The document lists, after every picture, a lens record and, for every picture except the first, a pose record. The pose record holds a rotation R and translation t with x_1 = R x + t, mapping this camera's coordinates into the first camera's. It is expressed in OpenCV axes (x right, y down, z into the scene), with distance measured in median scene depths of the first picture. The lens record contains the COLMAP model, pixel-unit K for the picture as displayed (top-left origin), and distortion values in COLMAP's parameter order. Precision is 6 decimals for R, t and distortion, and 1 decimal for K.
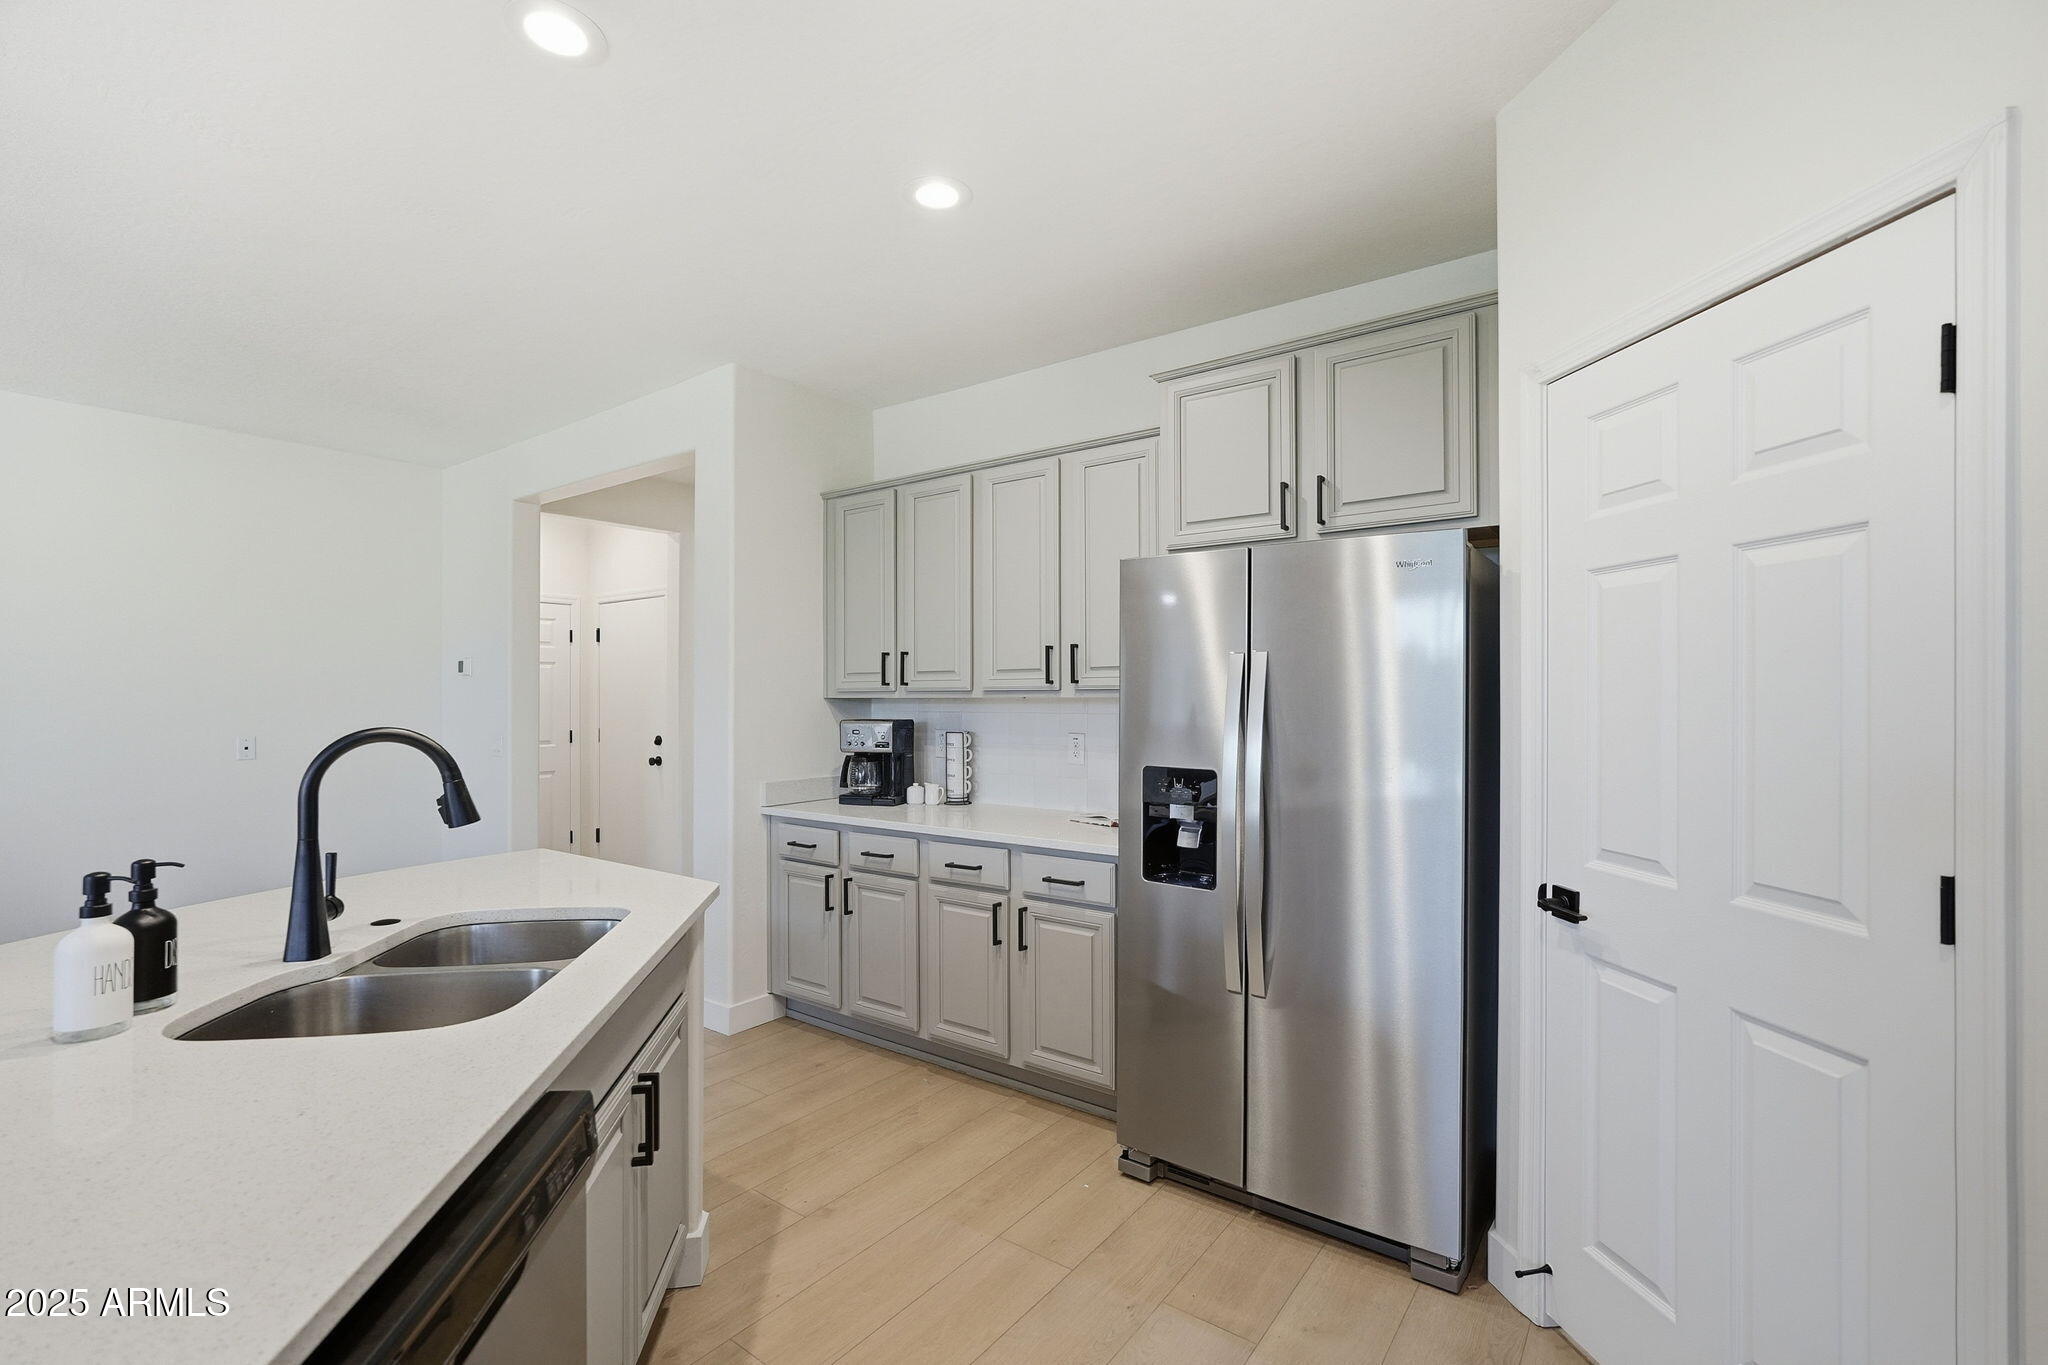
lens RADIAL K [[910.5, 0, 1024.2], [0, 910.5, 689.5], [0, 0, 1]] dist [0.000222, 0.000467]
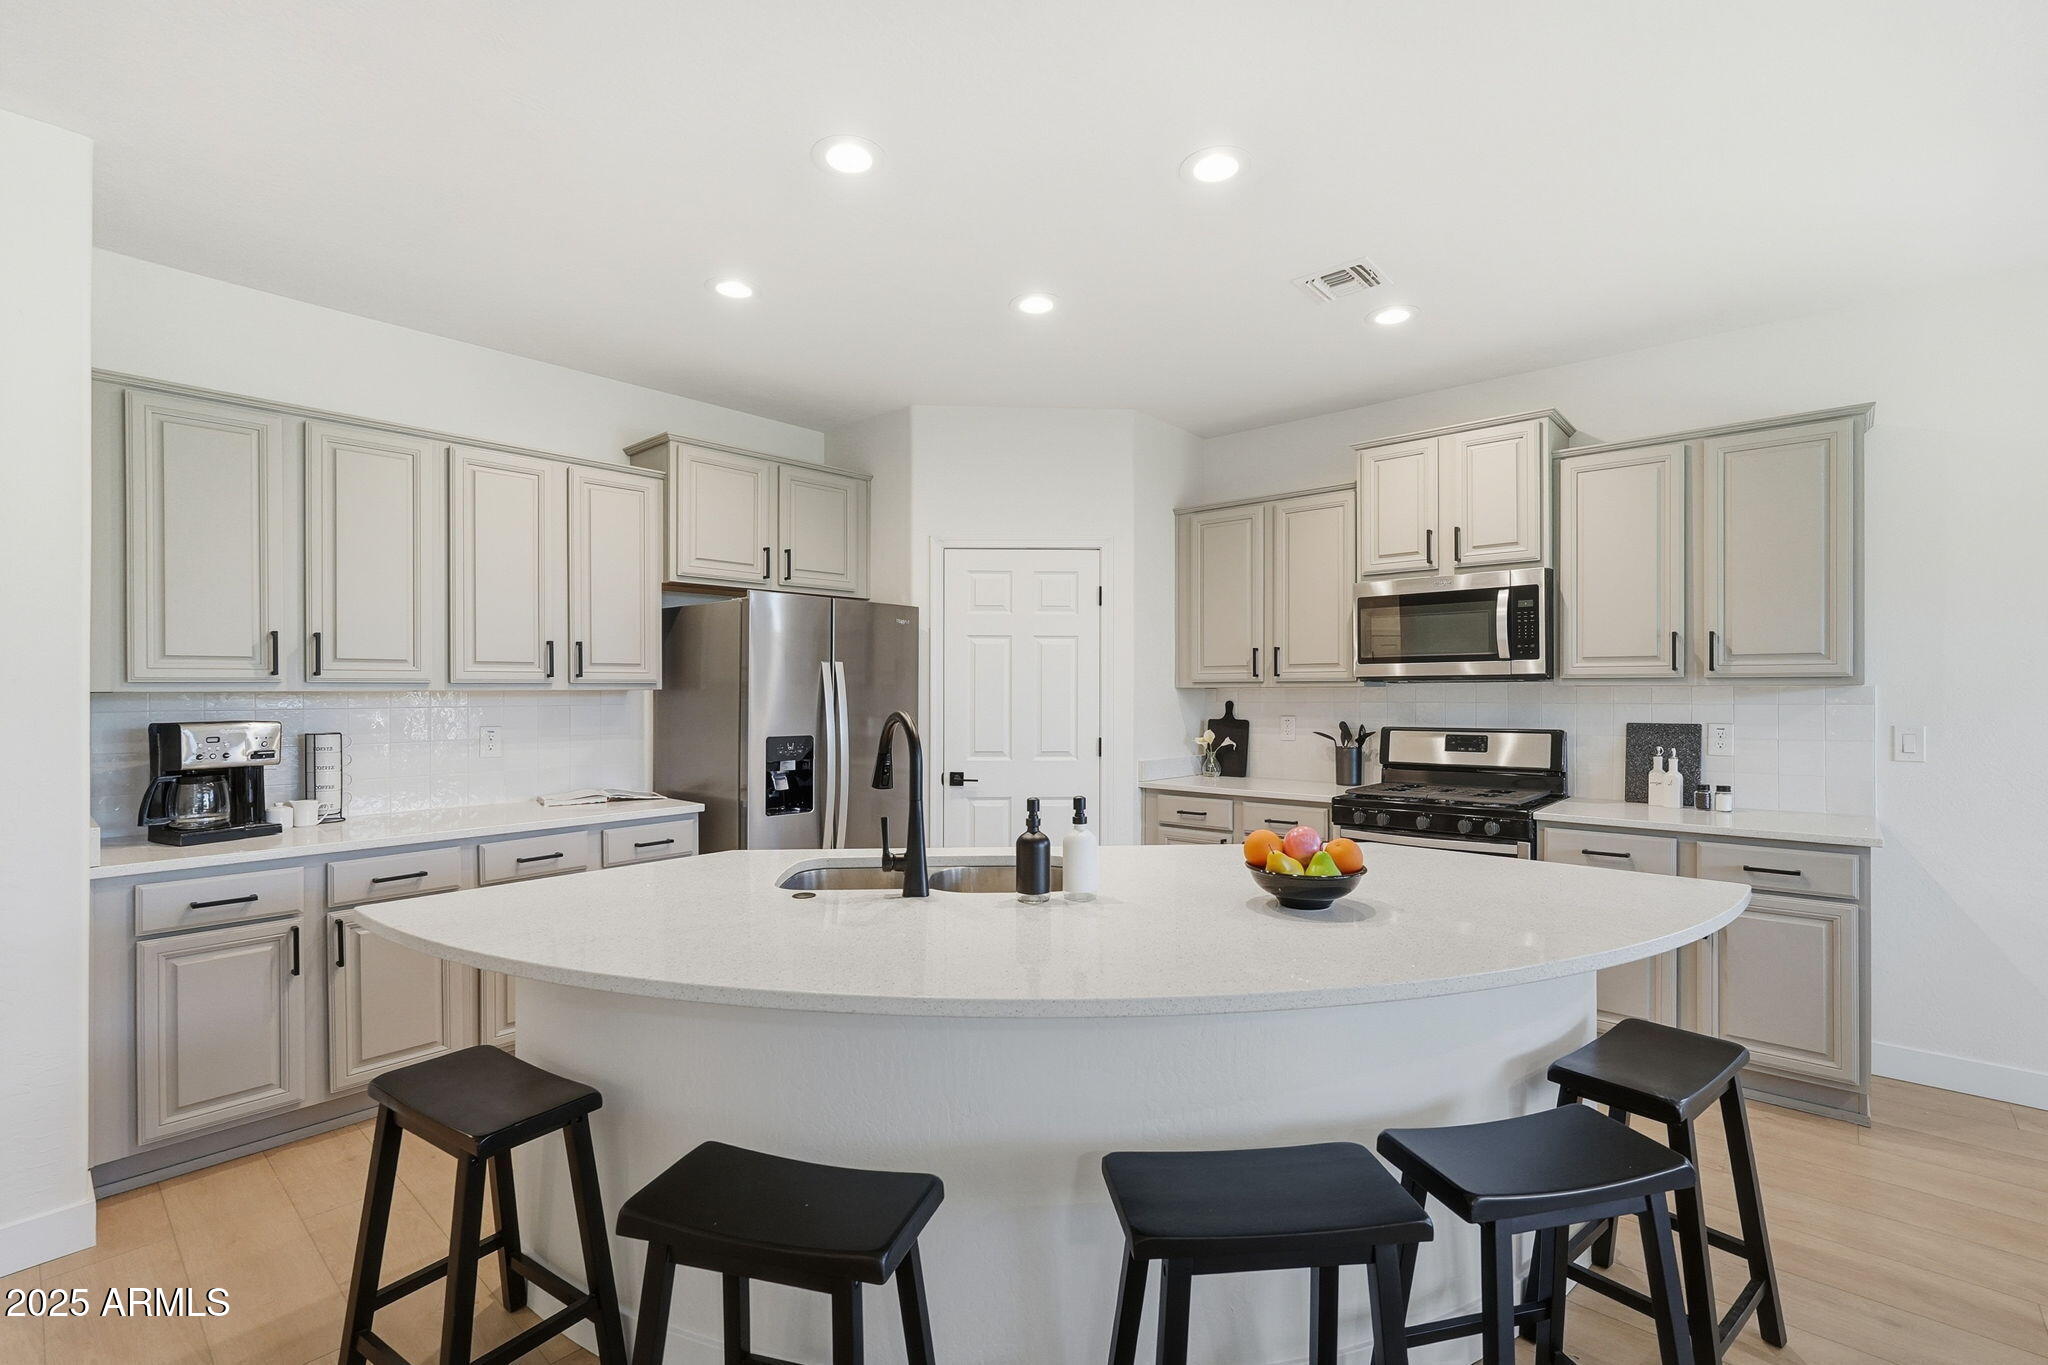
lens RADIAL K [[910.5, 0, 1024.2], [0, 910.5, 689.5], [0, 0, 1]] dist [0.000222, 0.000467]
pose [[0.111736, -0.002228, 0.993735, -0.924750], [-0.005081, 0.999983, 0.002814, 0.001129], [-0.993725, -0.005363, 0.111722, 0.310642]]
